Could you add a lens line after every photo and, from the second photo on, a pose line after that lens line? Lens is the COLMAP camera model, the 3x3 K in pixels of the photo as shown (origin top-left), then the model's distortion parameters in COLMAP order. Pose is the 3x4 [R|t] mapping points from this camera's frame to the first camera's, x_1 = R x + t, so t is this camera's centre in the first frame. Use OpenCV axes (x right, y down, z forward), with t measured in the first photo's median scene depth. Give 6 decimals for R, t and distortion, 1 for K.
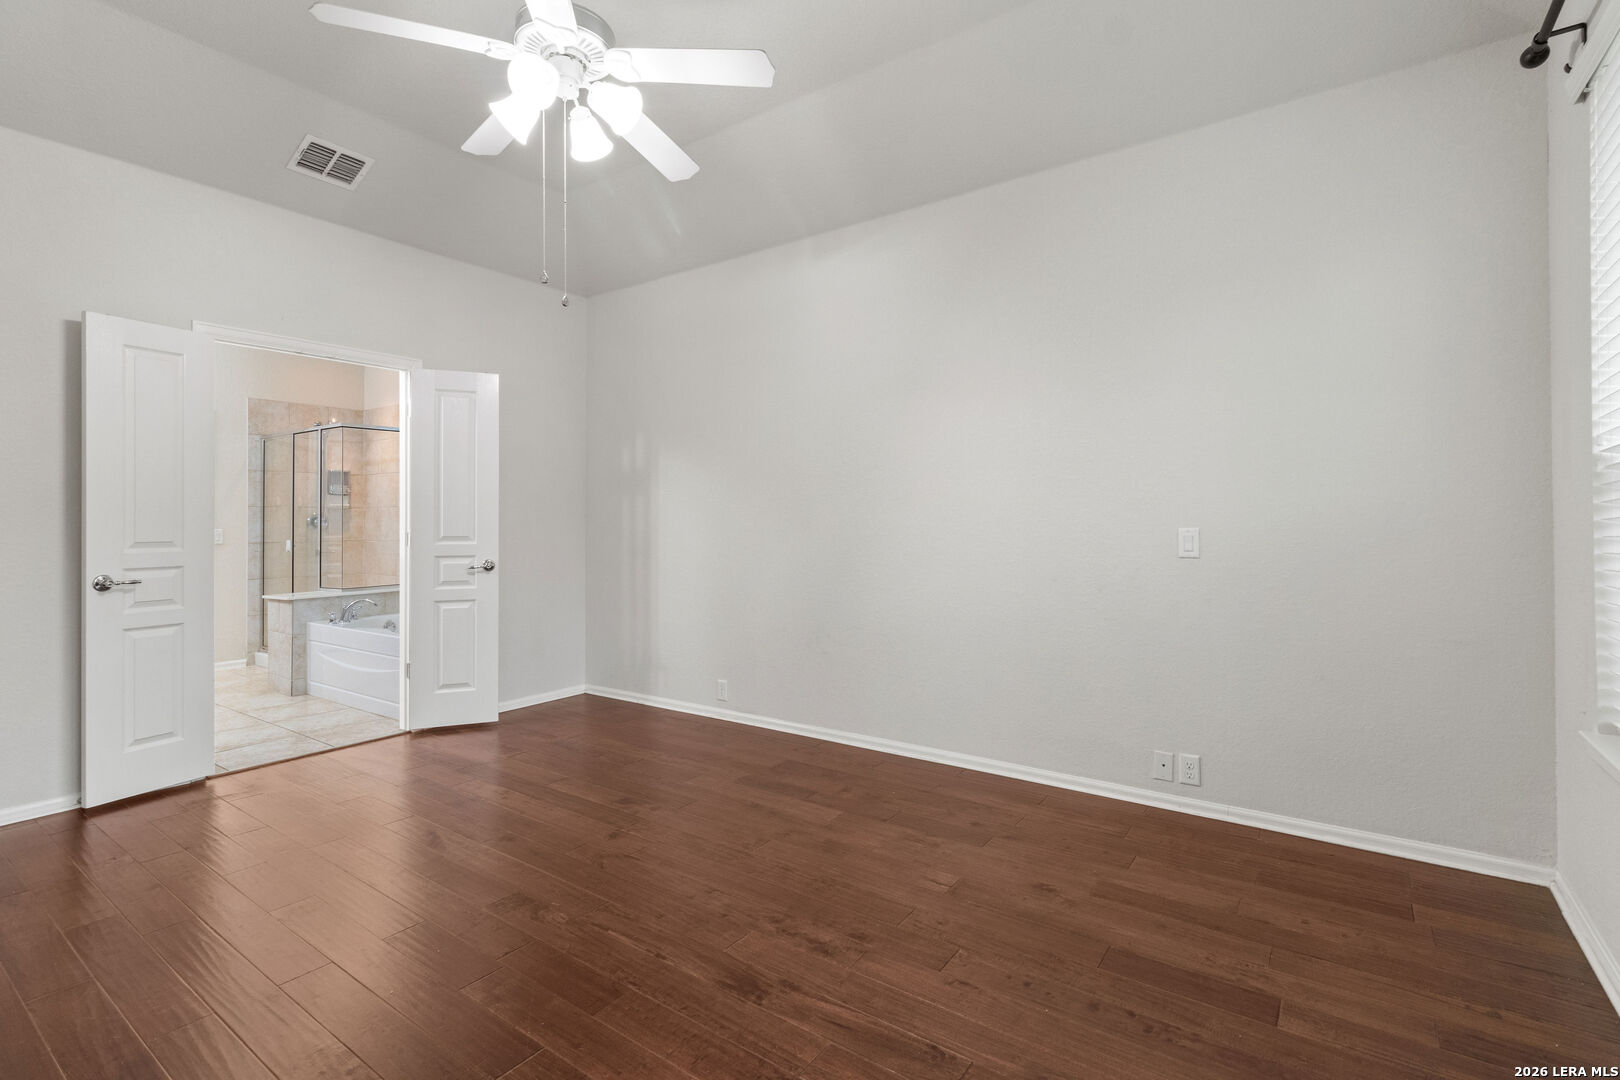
lens RADIAL K [[745.7, 0, 816.8], [0, 745.7, 522.4], [0, 0, 1]] dist [0.001843, 0.000174]
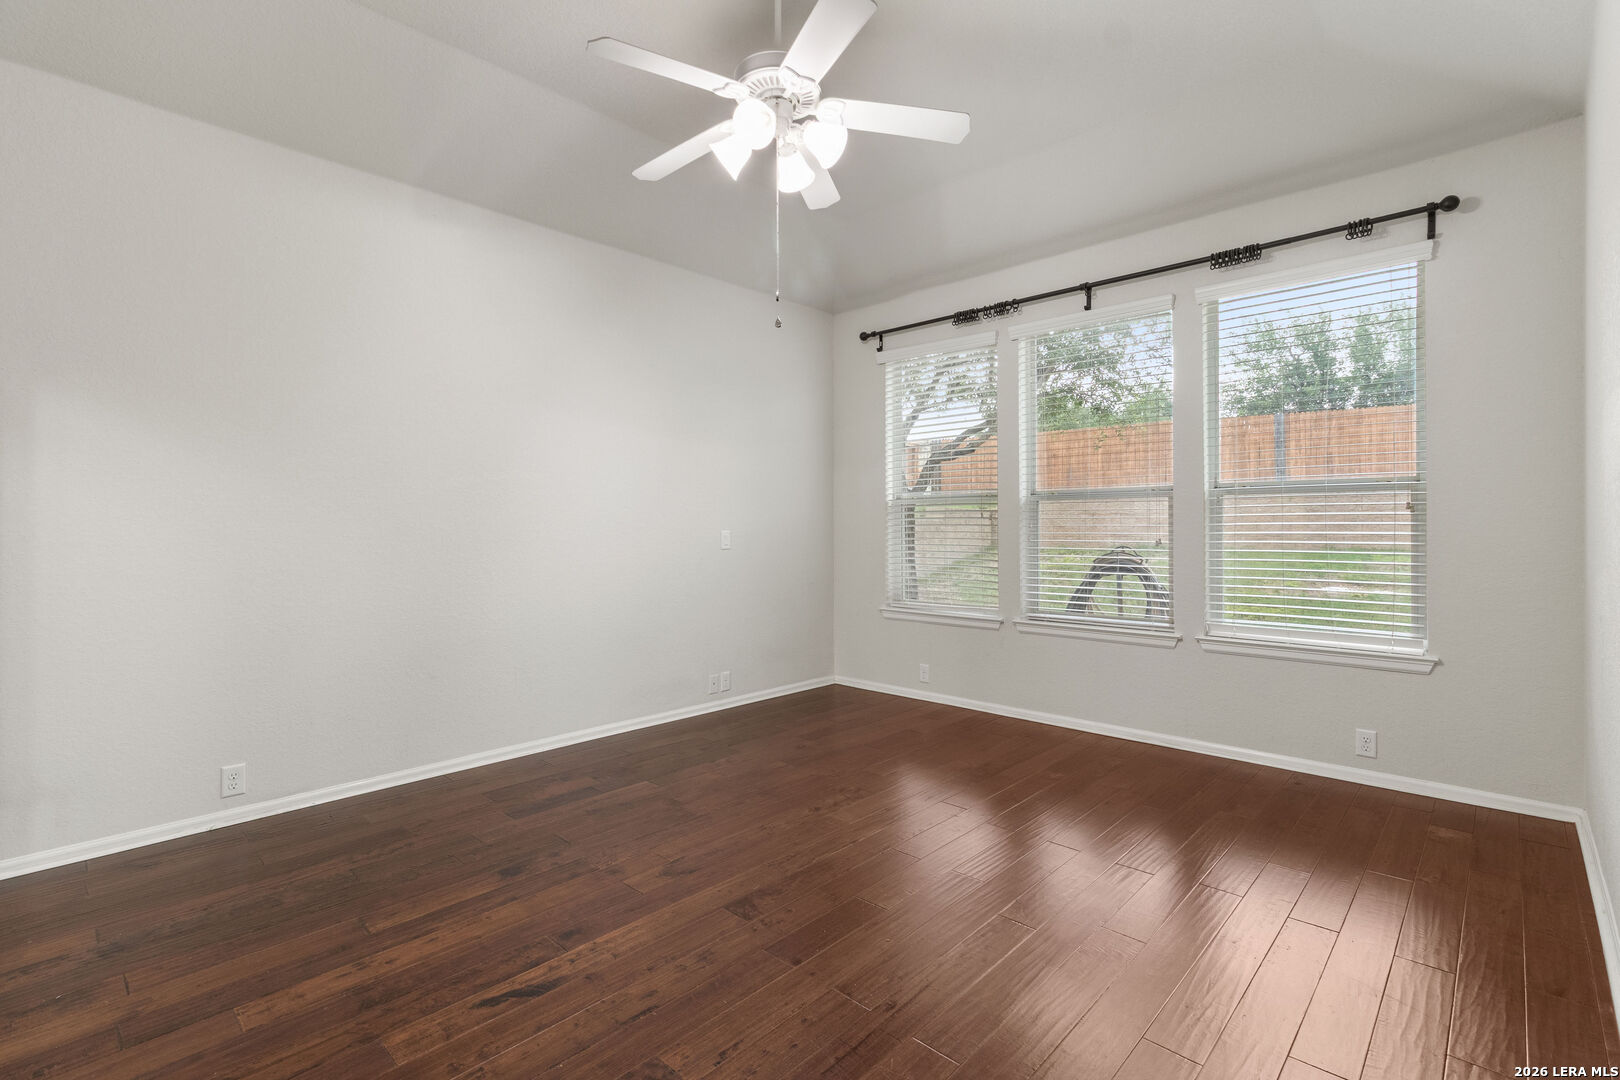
lens RADIAL K [[745.7, 0, 816.8], [0, 745.7, 522.4], [0, 0, 1]] dist [0.001843, 0.000174]
pose [[0.127585, 0.009156, 0.991785, -1.041703], [-0.001898, 0.999958, -0.008987, 0.003632], [-0.991826, -0.000736, 0.127597, 0.585252]]
